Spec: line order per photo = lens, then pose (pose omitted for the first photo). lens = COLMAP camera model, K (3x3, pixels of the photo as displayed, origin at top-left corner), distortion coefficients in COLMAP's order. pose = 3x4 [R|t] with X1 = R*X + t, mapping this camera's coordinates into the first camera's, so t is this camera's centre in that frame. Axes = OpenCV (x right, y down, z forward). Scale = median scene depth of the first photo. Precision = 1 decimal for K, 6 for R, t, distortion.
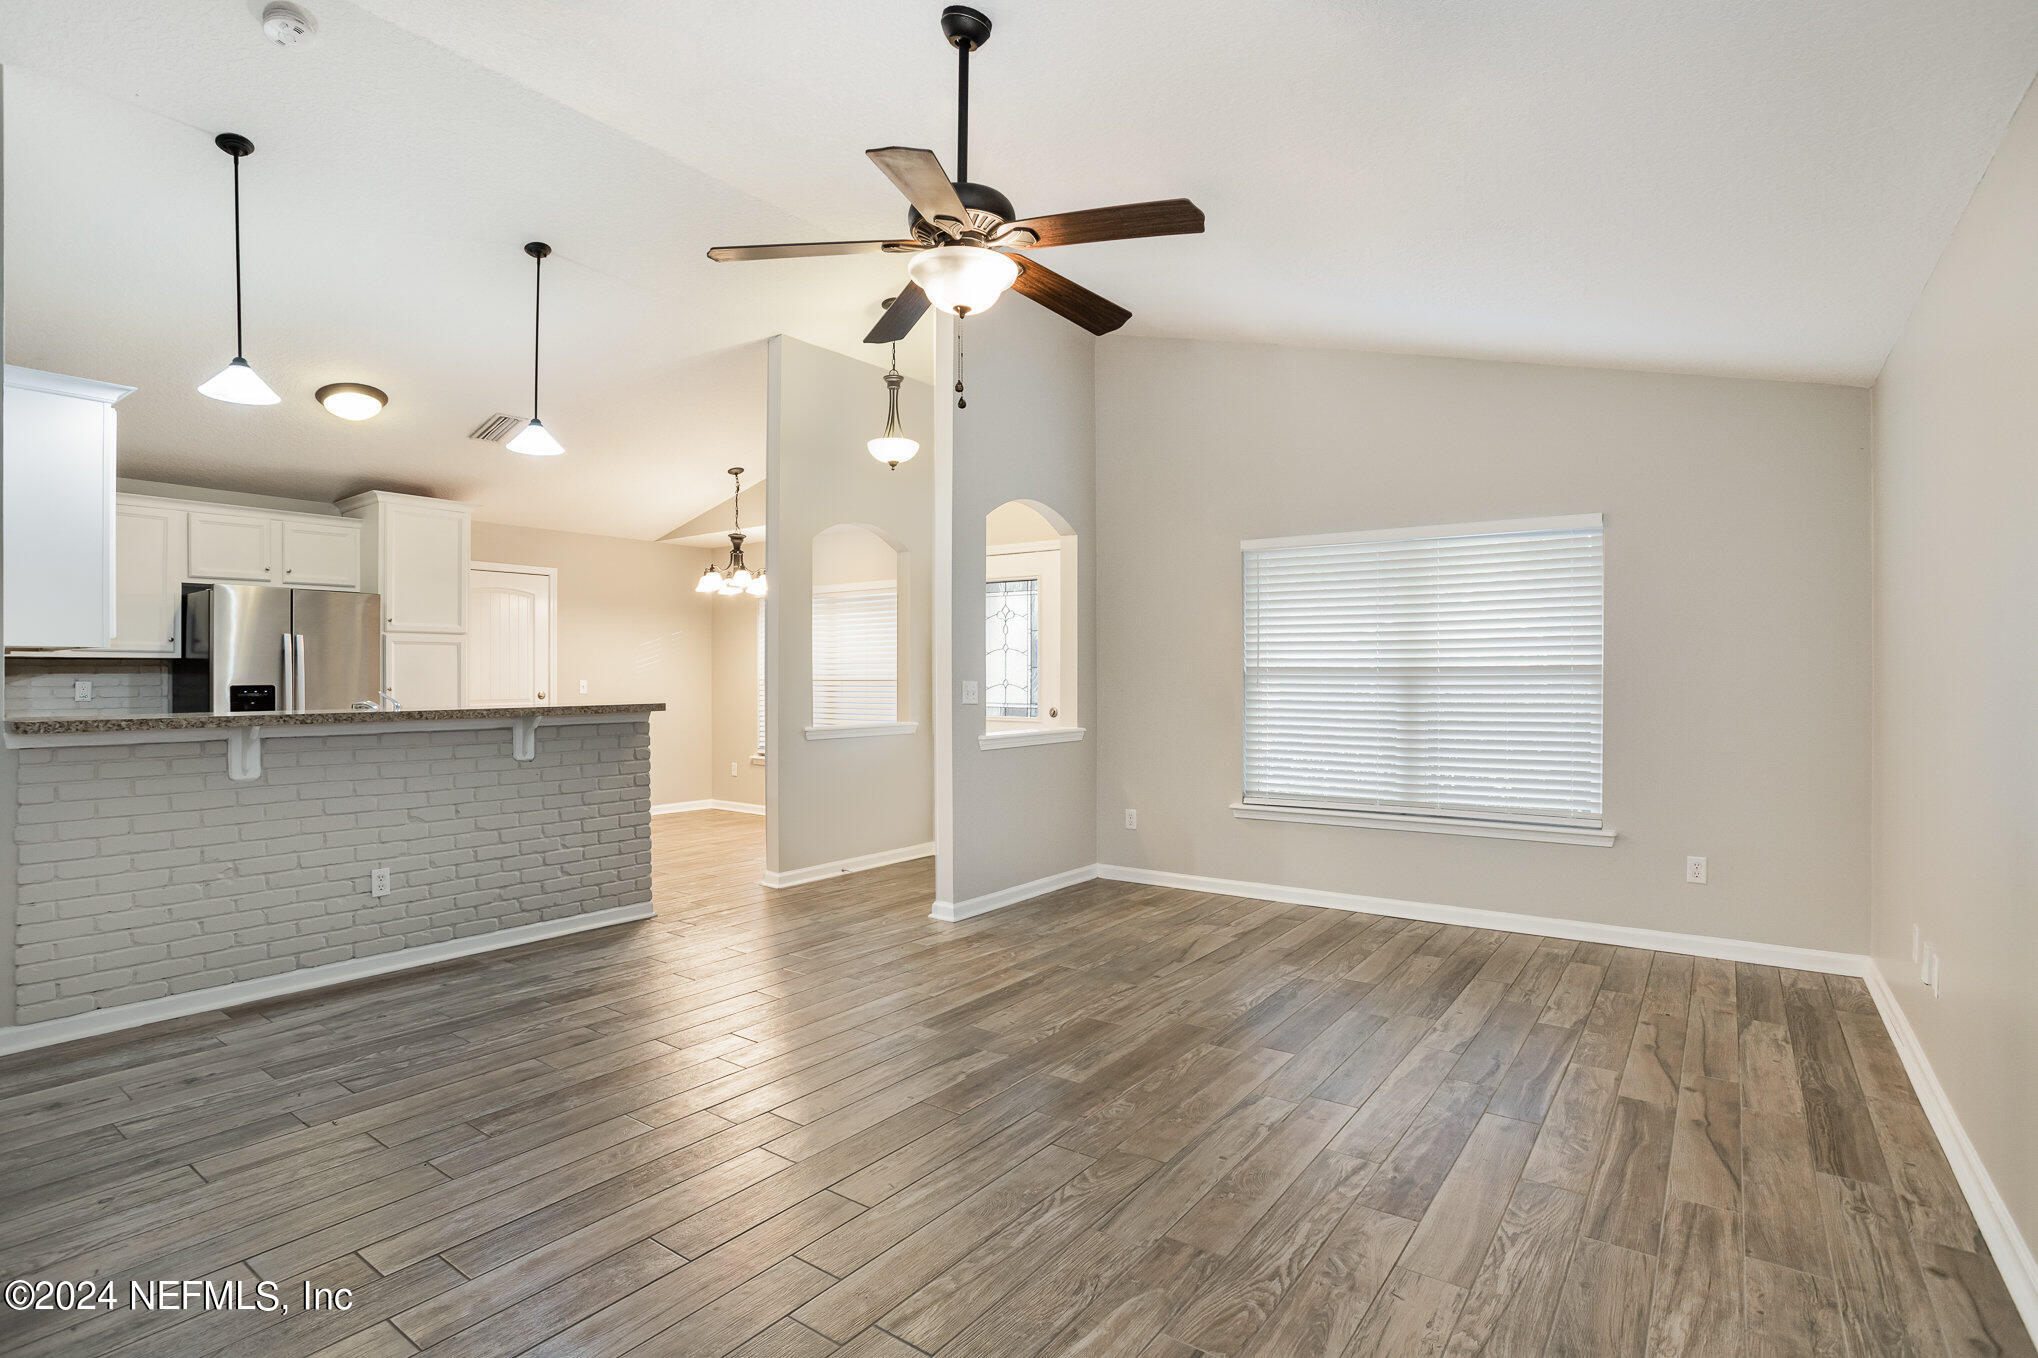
lens RADIAL K [[1012.0, 0, 982.3], [0, 1012.0, 680.1], [0, 0, 1]] dist [-0.074714, 0.032495]
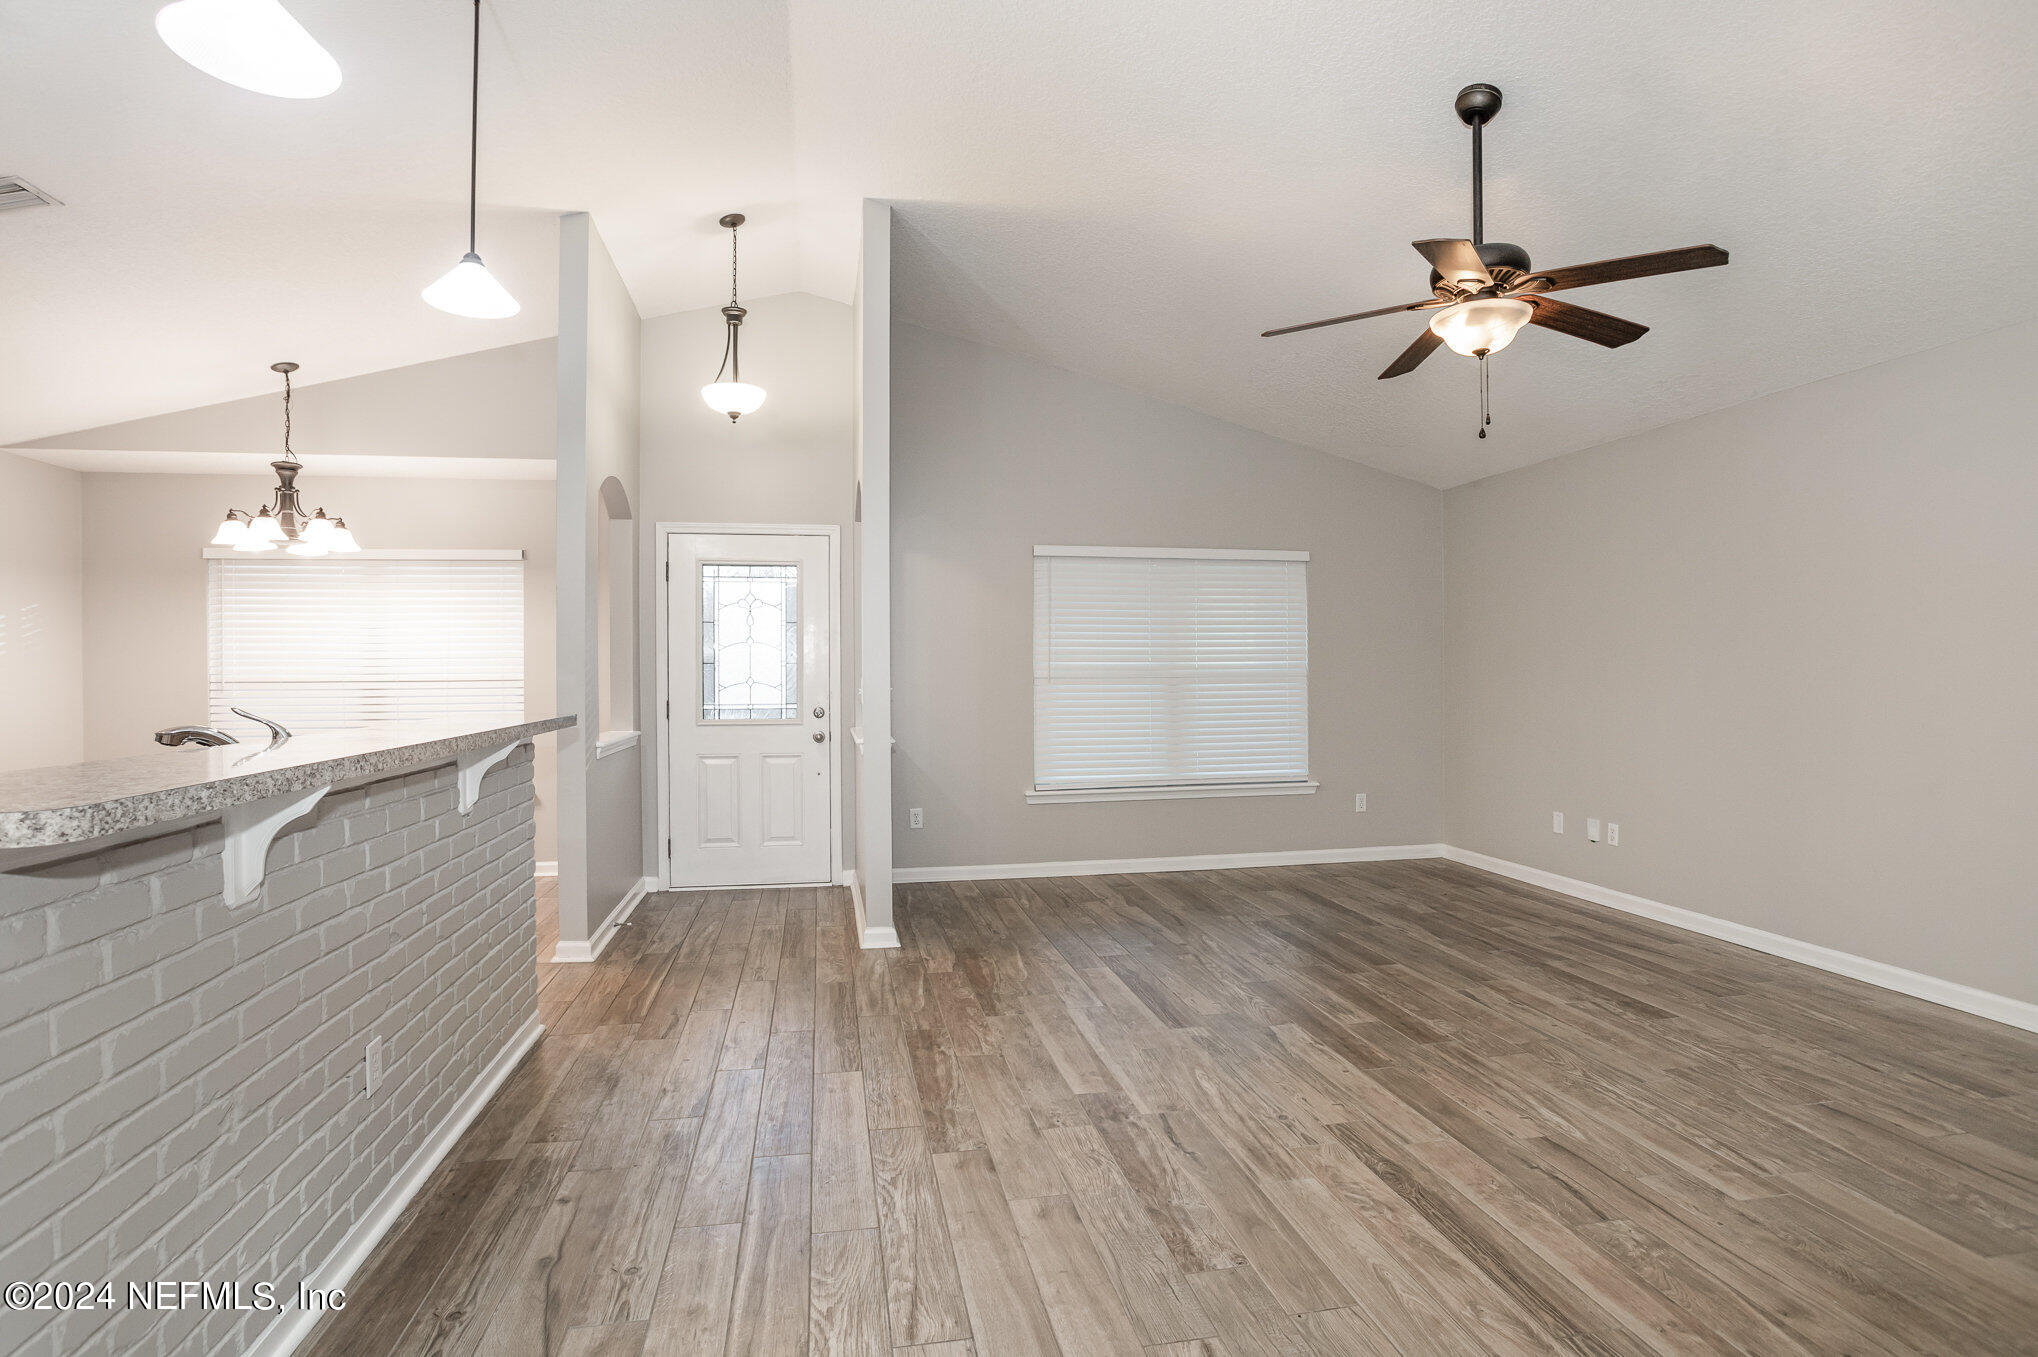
lens RADIAL K [[1025.8, 0, 1018.2], [0, 1025.8, 652.4], [0, 0, 1]] dist [-0.040840, 0.000563]
pose [[0.670915, 0.011269, 0.741449, -0.764691], [0.011719, 0.999598, -0.025797, 0.005113], [-0.741442, 0.025997, 0.670513, 0.378714]]
